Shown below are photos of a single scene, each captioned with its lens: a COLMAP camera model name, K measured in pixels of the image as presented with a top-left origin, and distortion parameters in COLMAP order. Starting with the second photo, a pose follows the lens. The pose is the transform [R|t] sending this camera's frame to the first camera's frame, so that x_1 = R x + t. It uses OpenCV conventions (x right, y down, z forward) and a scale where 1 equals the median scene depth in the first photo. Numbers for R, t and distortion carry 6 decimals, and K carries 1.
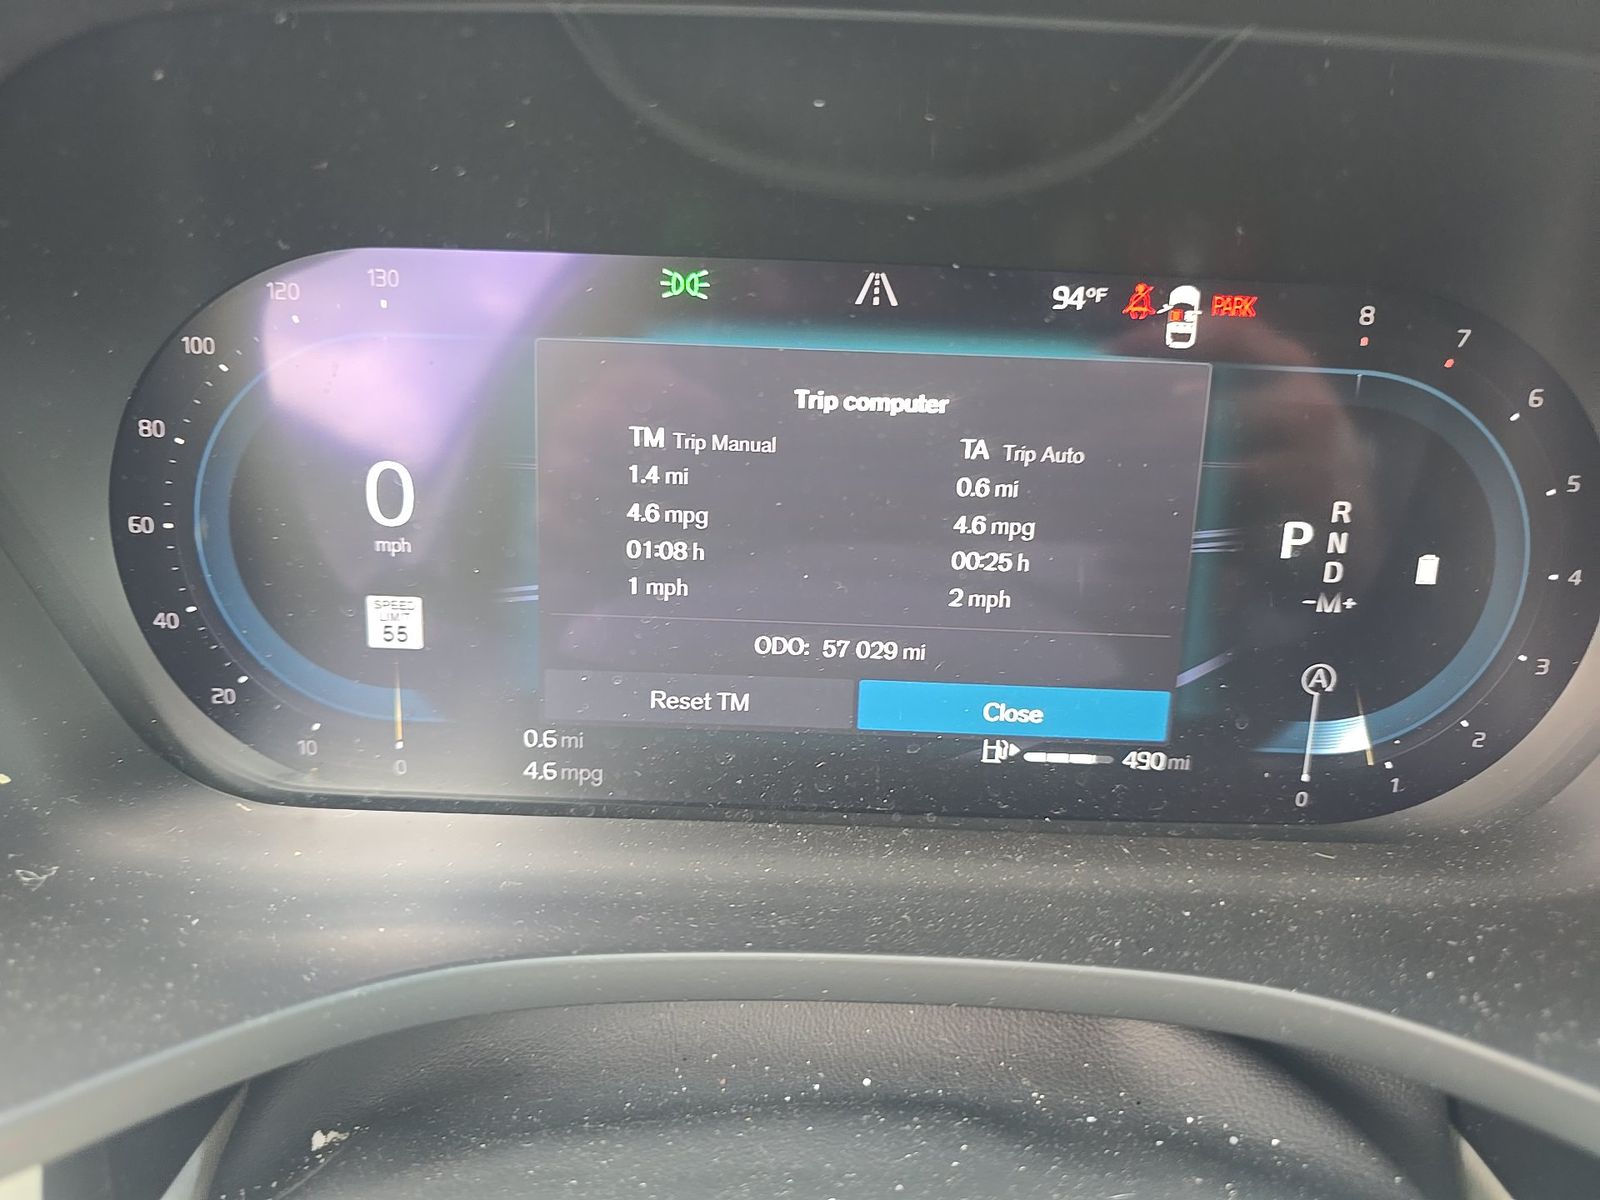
lens RADIAL K [[1090.4, 0, 802.3], [0, 1090.4, 598.7], [0, 0, 1]] dist [0.046513, -0.036488]
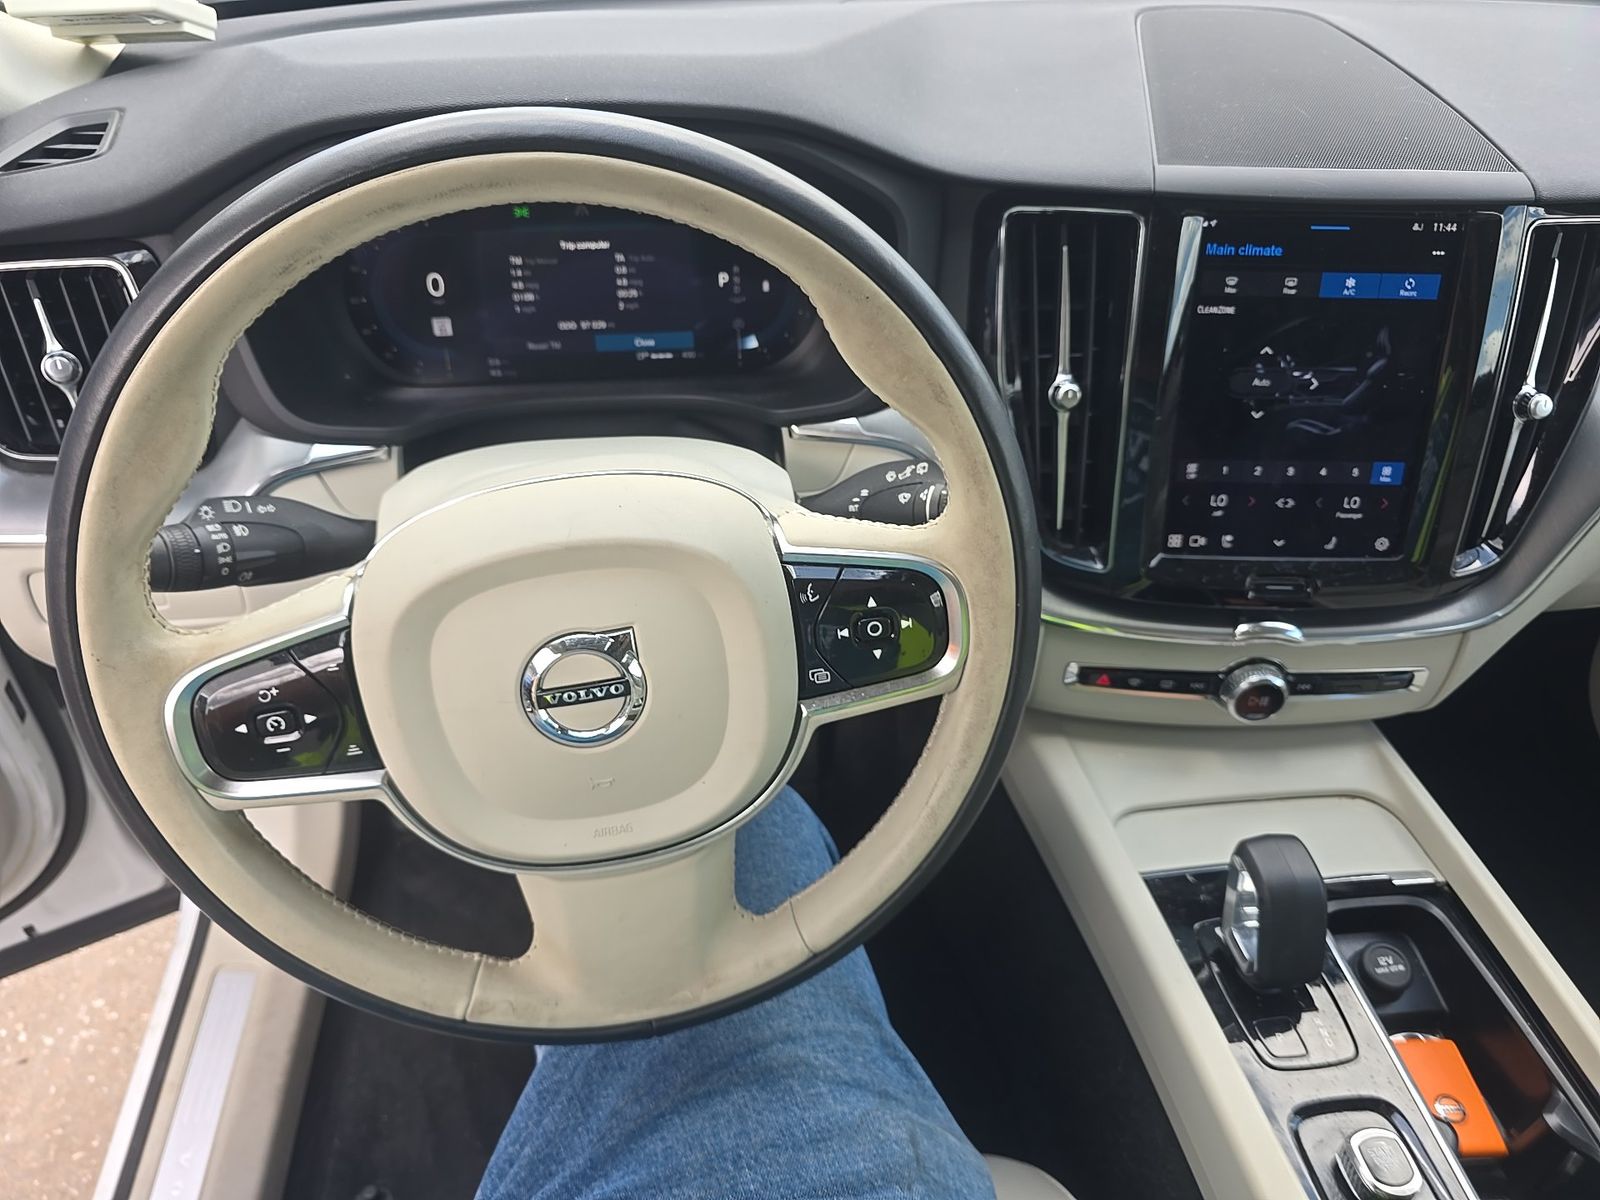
lens RADIAL K [[1090.4, 0, 785.6], [0, 1090.4, 603.2], [0, 0, 1]] dist [0.046513, -0.036488]
pose [[0.992412, -0.096253, 0.076507, 0.288398], [0.071411, 0.957741, 0.278626, -0.026465], [-0.100093, -0.271048, 0.957348, -2.337619]]
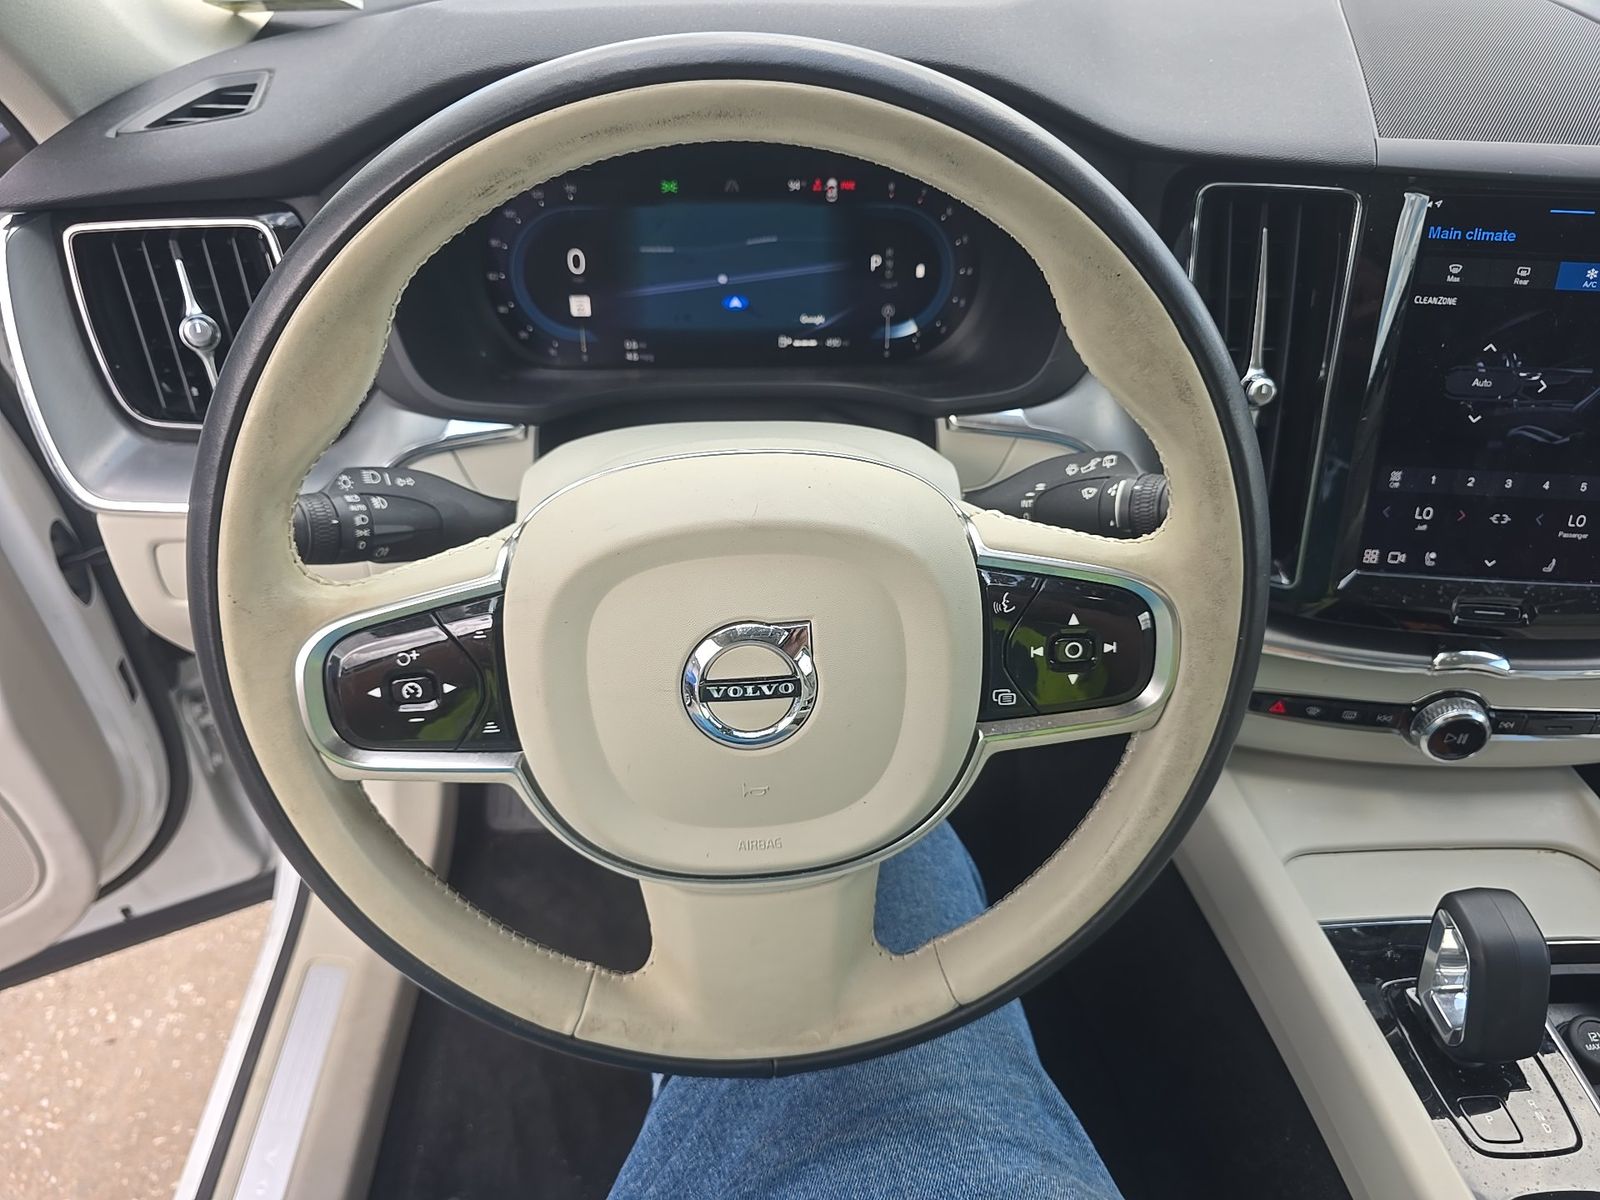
lens RADIAL K [[1090.4, 0, 797.3], [0, 1090.4, 602.1], [0, 0, 1]] dist [0.046513, -0.036488]
pose [[0.998290, -0.055072, 0.019598, 0.118726], [0.048151, 0.964815, 0.258484, 0.056148], [-0.033144, -0.257099, 0.965817, -2.146089]]
